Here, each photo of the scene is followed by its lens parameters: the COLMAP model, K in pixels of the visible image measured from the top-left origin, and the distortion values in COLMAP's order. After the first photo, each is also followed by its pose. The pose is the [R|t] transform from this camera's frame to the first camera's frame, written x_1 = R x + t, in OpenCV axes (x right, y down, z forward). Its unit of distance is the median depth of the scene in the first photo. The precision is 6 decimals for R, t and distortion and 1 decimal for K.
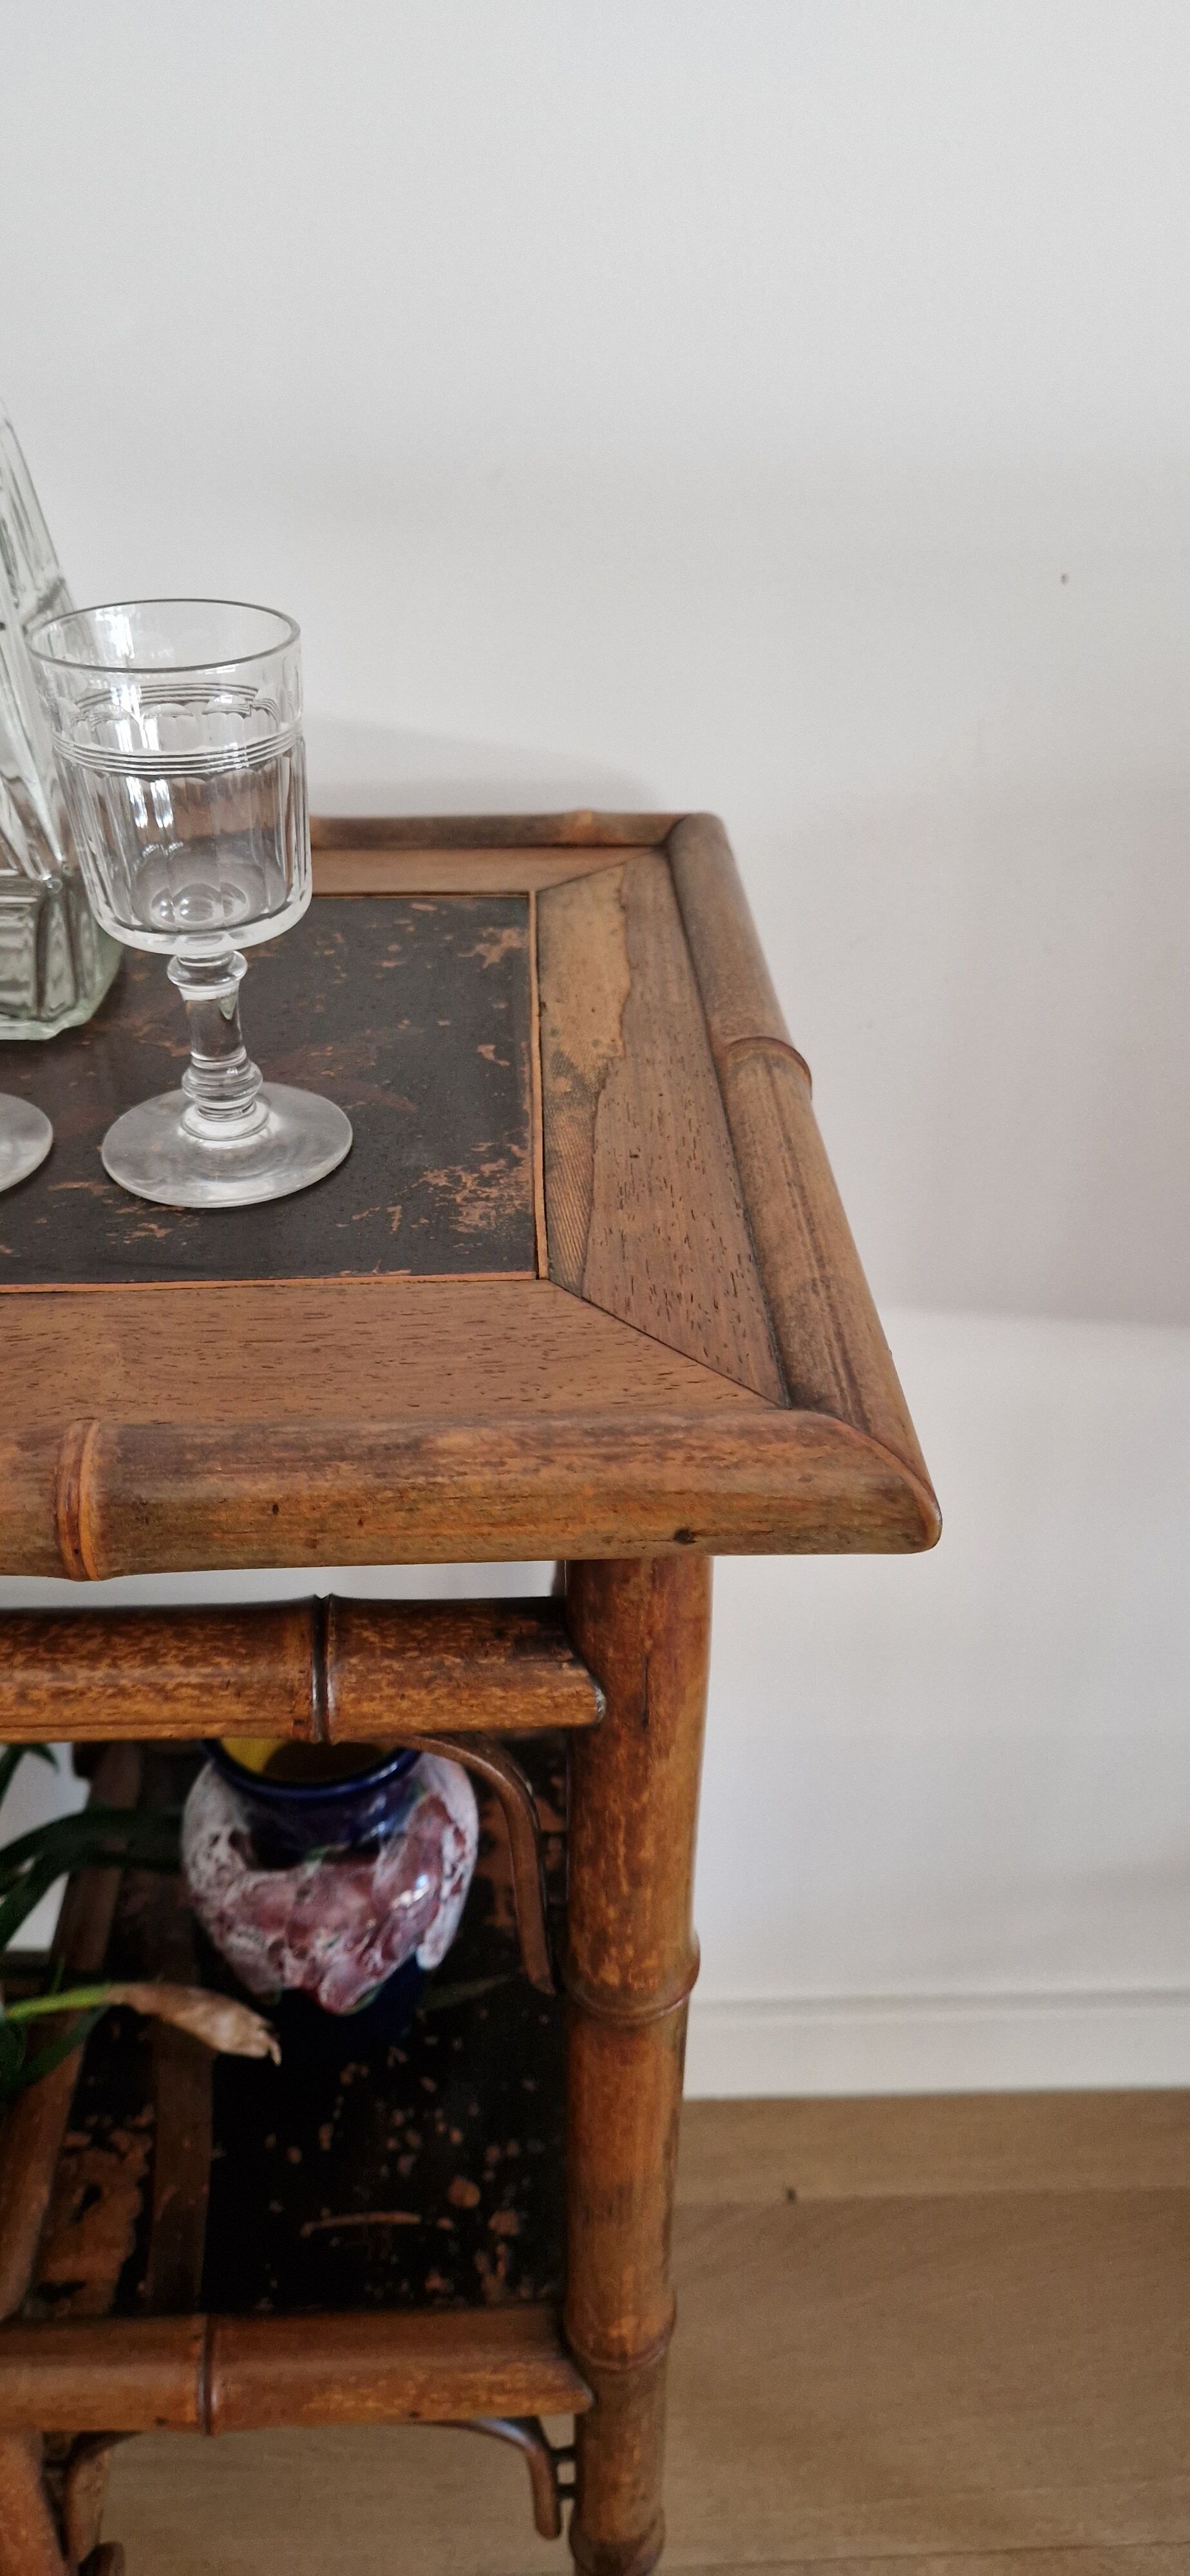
lens RADIAL K [[1757.7, 0, 572.1], [0, 1757.7, 1306.5], [0, 0, 1]] dist [0.057491, -0.055667]
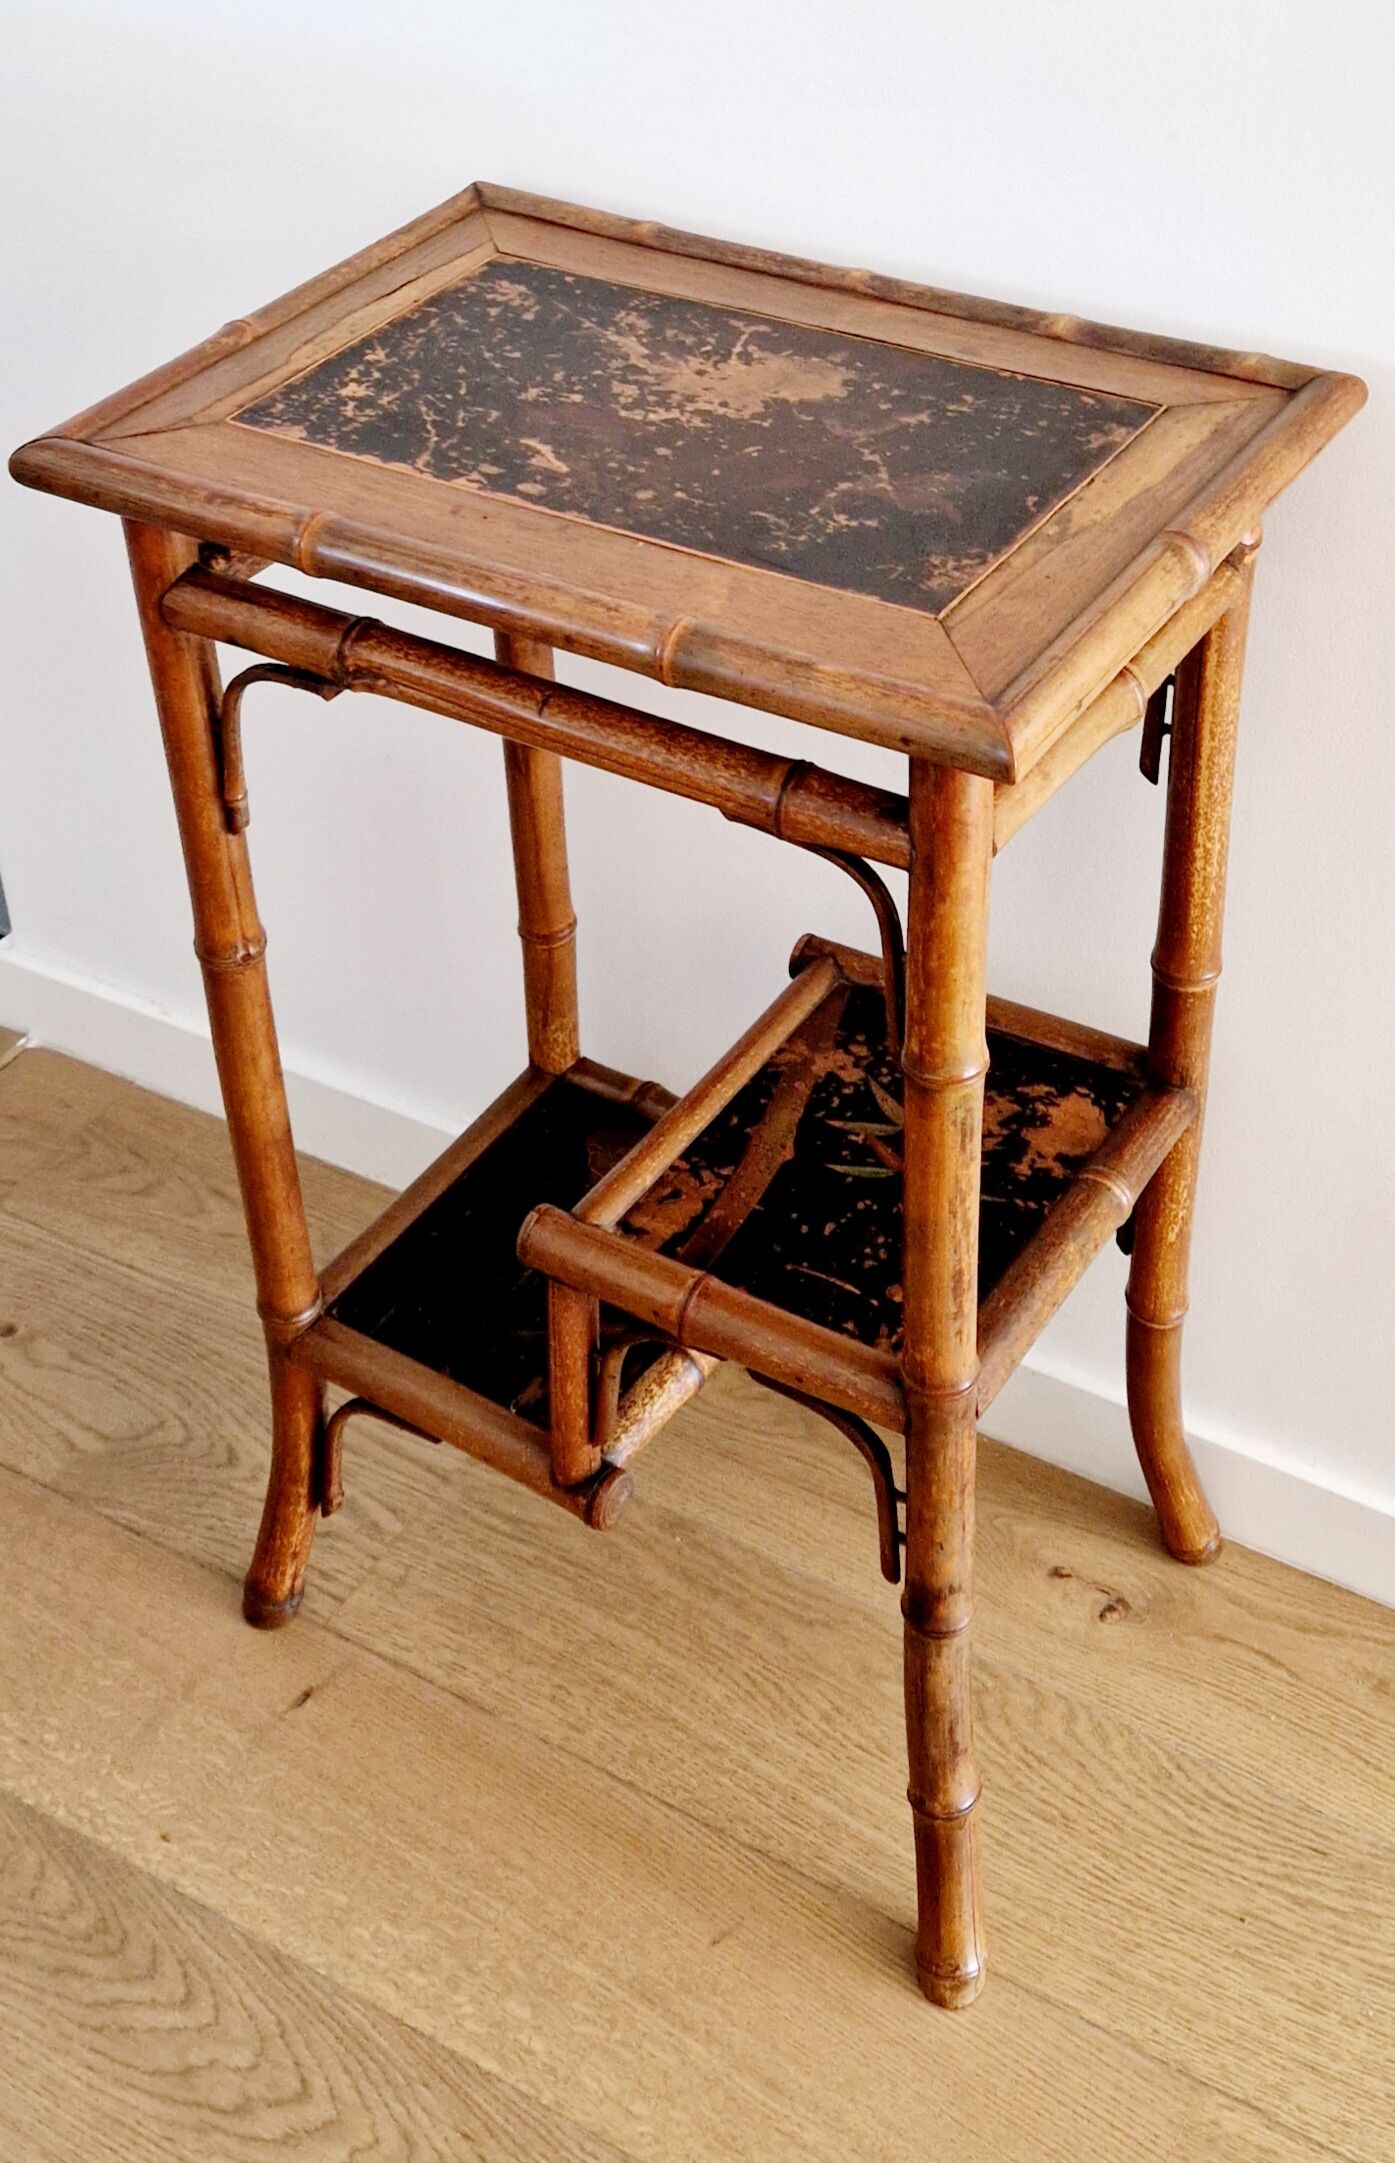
lens RADIAL K [[2723.7, 0, 652.8], [0, 2723.7, 732.3], [0, 0, 1]] dist [0.035256, 0.000000]
pose [[0.821249, 0.282542, -0.495701, 1.001503], [-0.291235, 0.954664, 0.061643, 0.006407], [0.490644, 0.093741, 0.866303, -1.372357]]
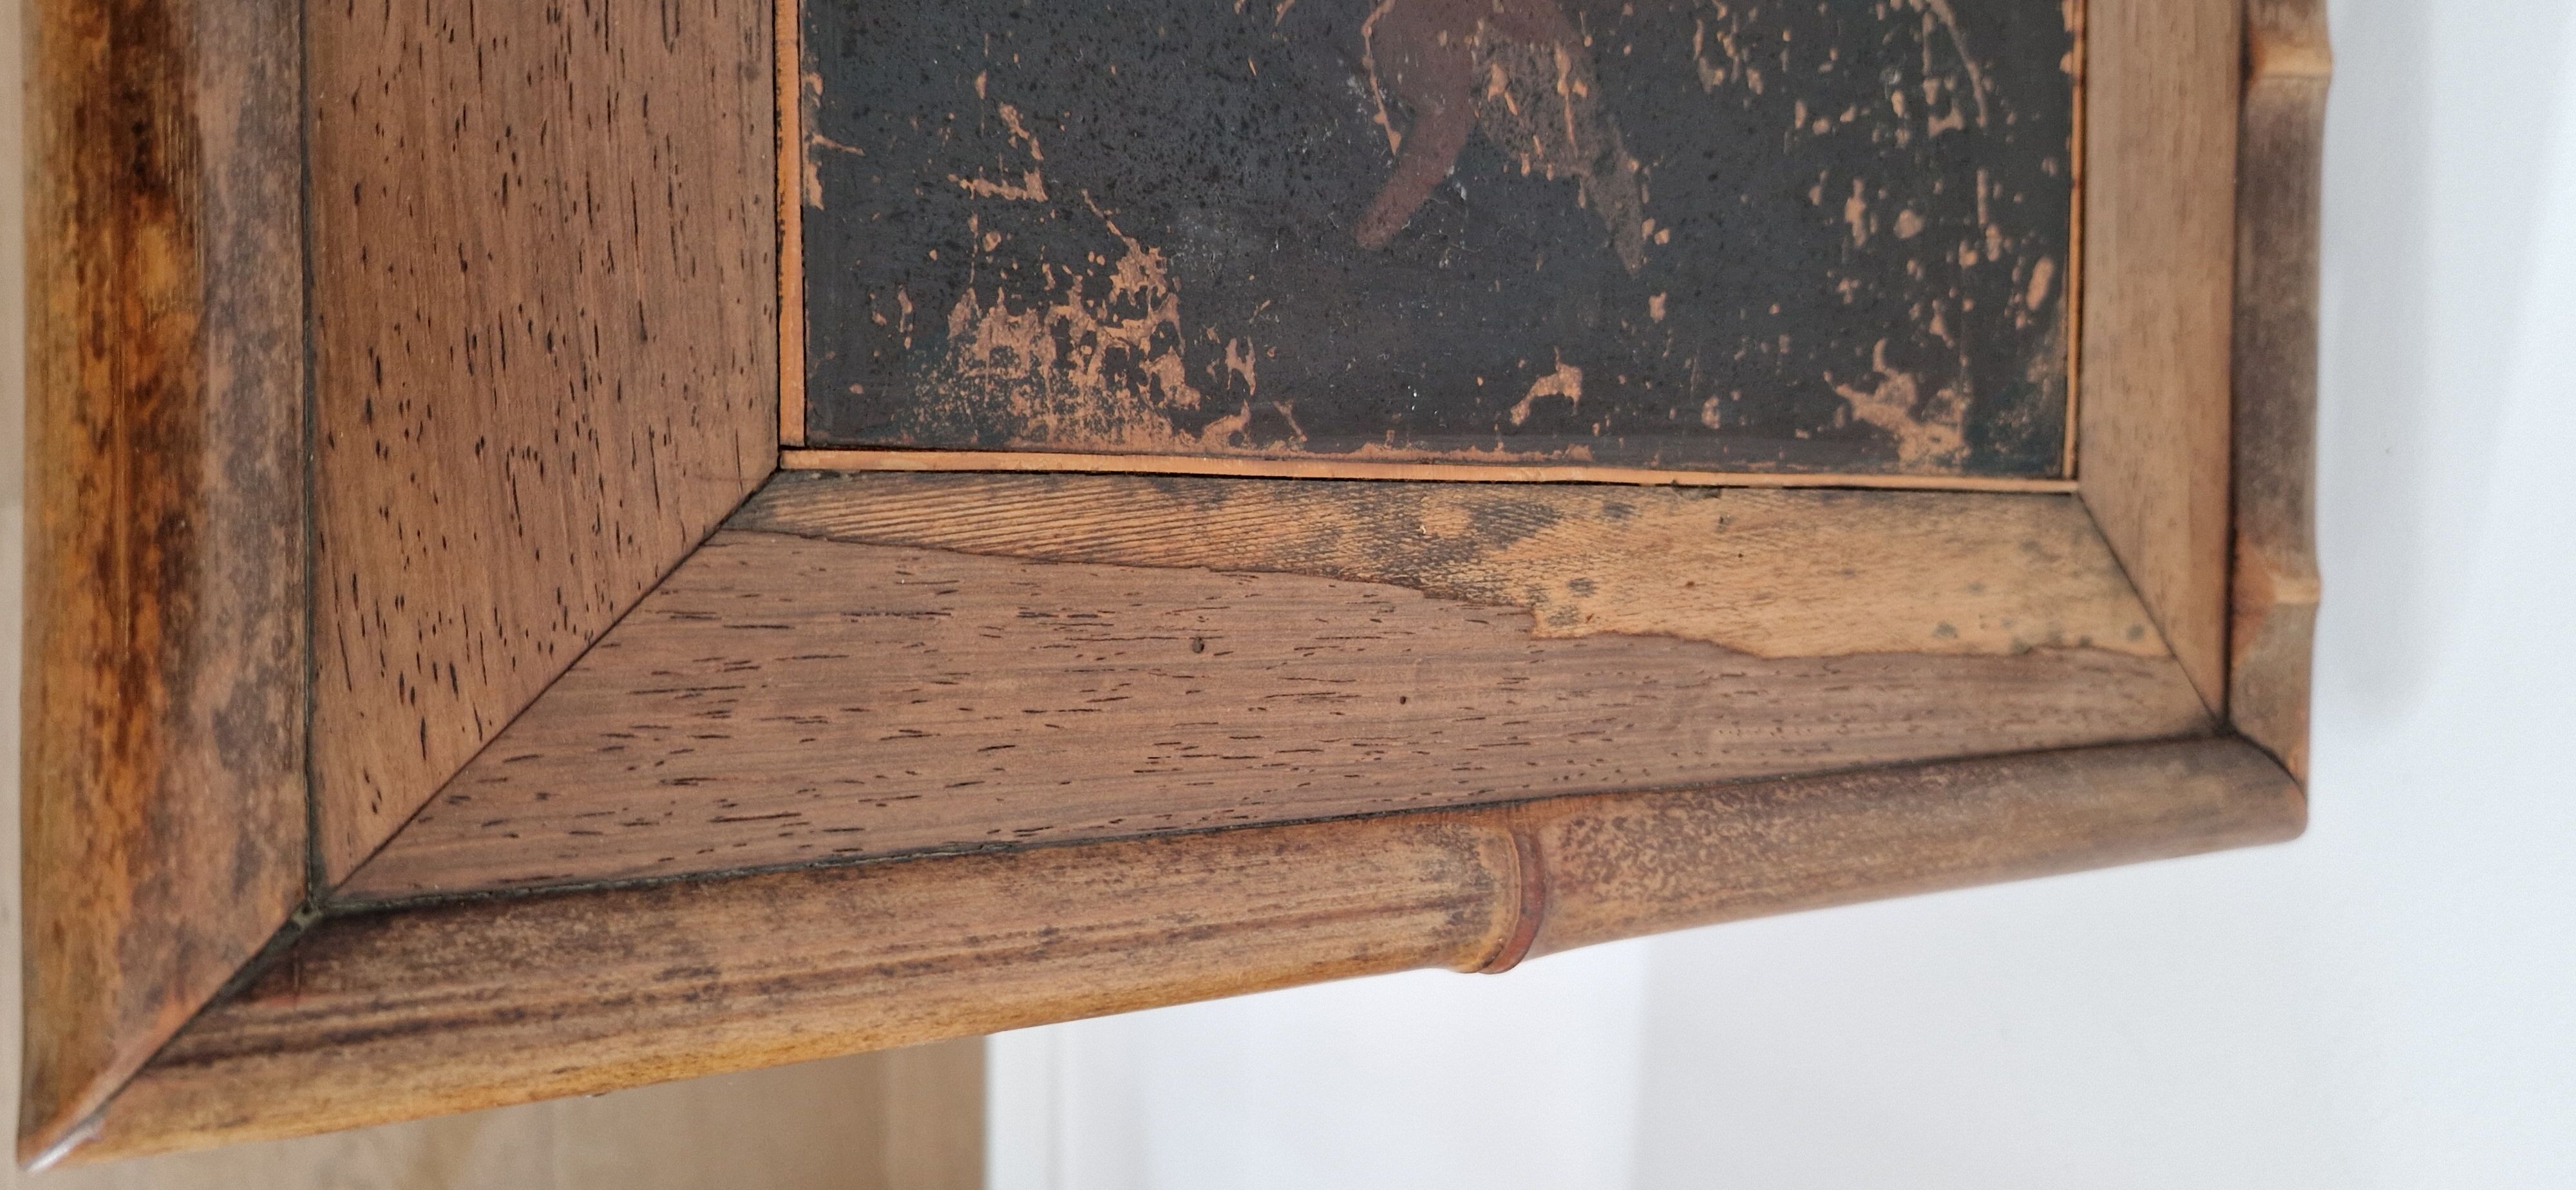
lens RADIAL K [[1757.7, 0, 1286.3], [0, 1757.7, 593.7], [0, 0, 1]] dist [0.057491, -0.055667]
pose [[-0.029932, 0.999252, 0.024500, 0.005482], [-0.891587, -0.037771, 0.451272, -0.325273], [0.451860, -0.008337, 0.892050, 0.492366]]
